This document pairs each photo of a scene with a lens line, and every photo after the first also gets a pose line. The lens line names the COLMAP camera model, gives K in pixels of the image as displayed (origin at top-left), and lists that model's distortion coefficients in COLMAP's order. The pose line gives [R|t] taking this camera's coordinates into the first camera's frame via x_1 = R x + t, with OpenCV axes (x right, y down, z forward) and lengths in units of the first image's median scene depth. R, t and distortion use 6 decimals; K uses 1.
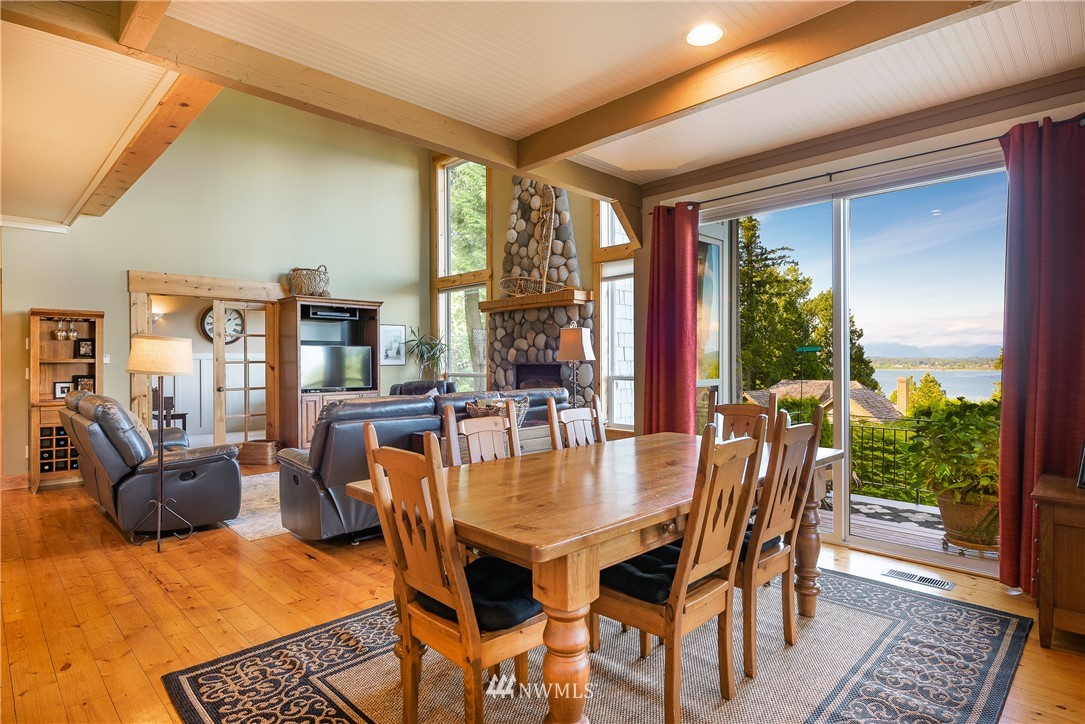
lens RADIAL K [[579.1, 0, 543.1], [0, 579.1, 356.6], [0, 0, 1]] dist [0.007901, 0.001069]
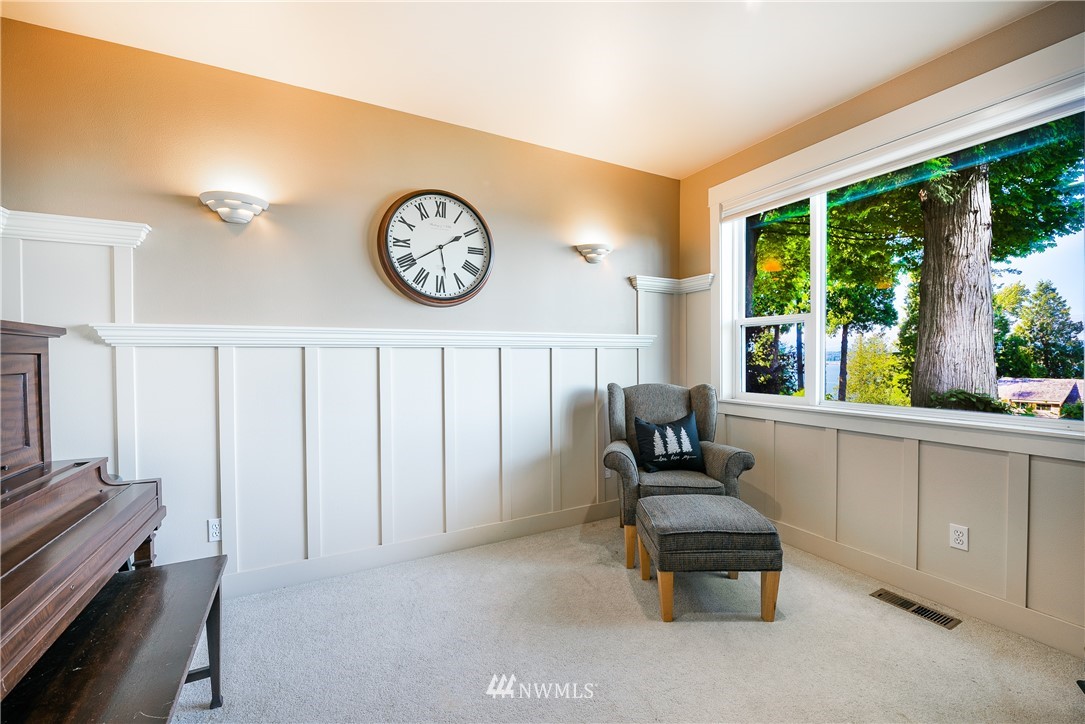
lens RADIAL K [[457.9, 0, 544.0], [0, 457.9, 362.6], [0, 0, 1]] dist [-0.007694, -0.000354]
pose [[0.953457, 0.005120, -0.301486, -0.579452], [0.001231, 0.999781, 0.020873, 0.011657], [0.301527, -0.020273, 0.953242, 1.075772]]
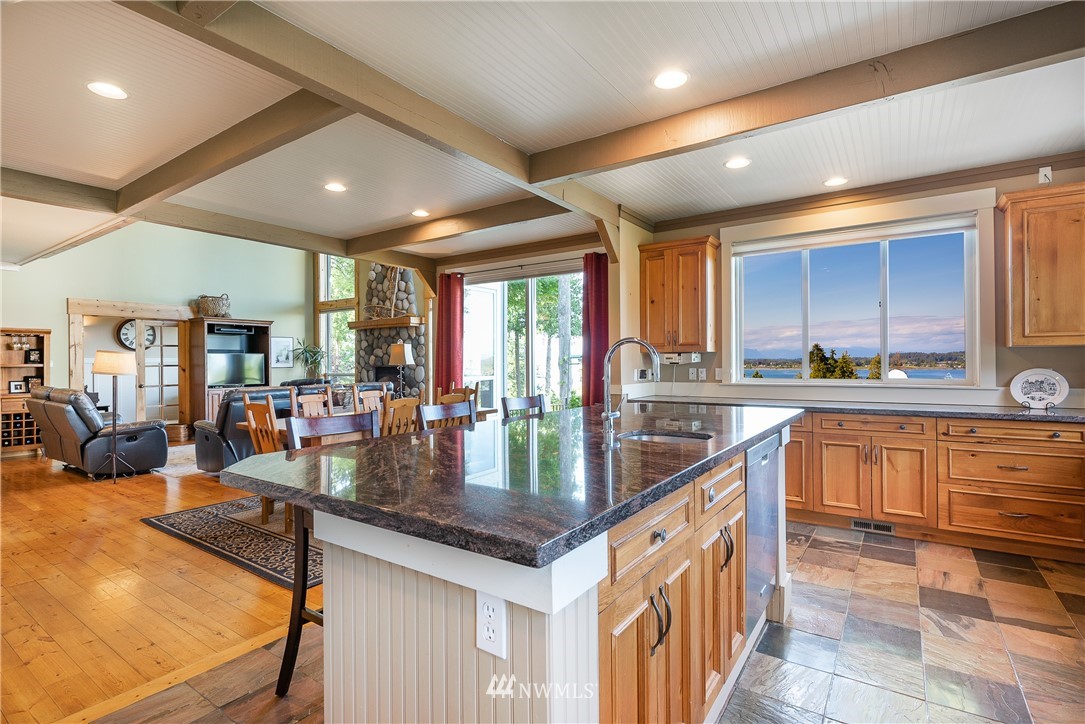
lens RADIAL K [[520.5, 0, 545.8], [0, 520.5, 359.0], [0, 0, 1]] dist [-0.003217, -0.000934]
pose [[0.982304, -0.000511, 0.187291, 0.133010], [0.000201, 0.999999, 0.001672, -0.007975], [-0.187291, -0.001605, 0.982303, -0.344956]]
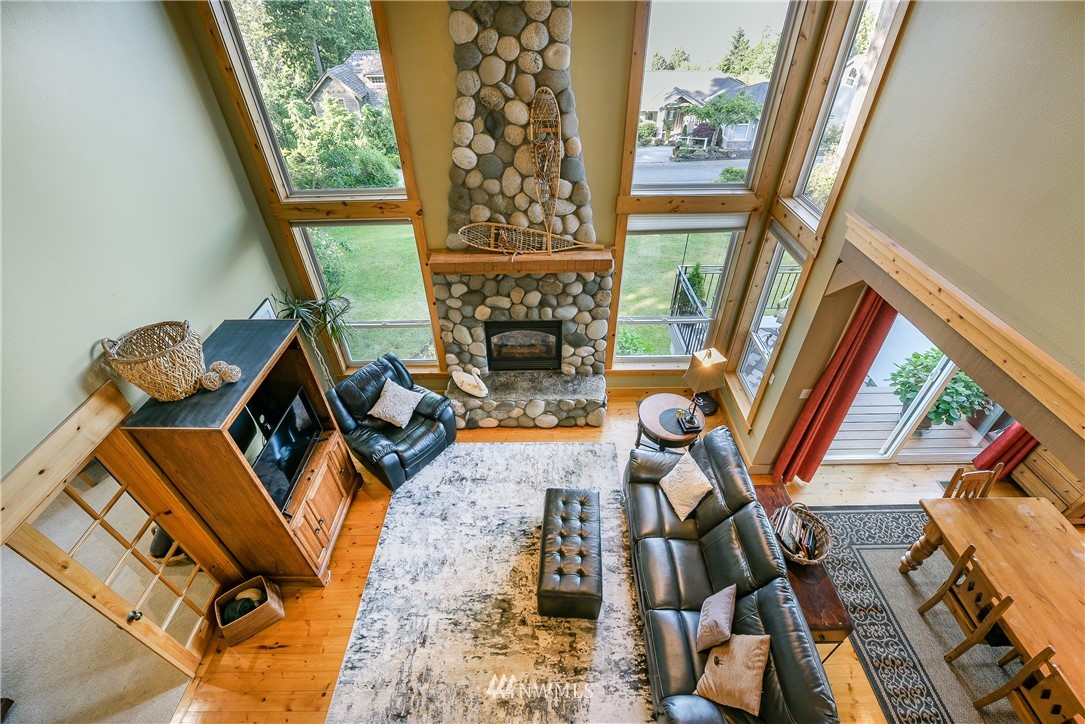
lens RADIAL K [[468.7, 0, 548.1], [0, 468.7, 363.2], [0, 0, 1]] dist [-0.004082, -0.000277]
pose [[0.694095, -0.454431, 0.558323, -0.415209], [0.000122, 0.775648, 0.631165, -0.387865], [-0.719884, -0.438020, 0.538429, 0.589114]]
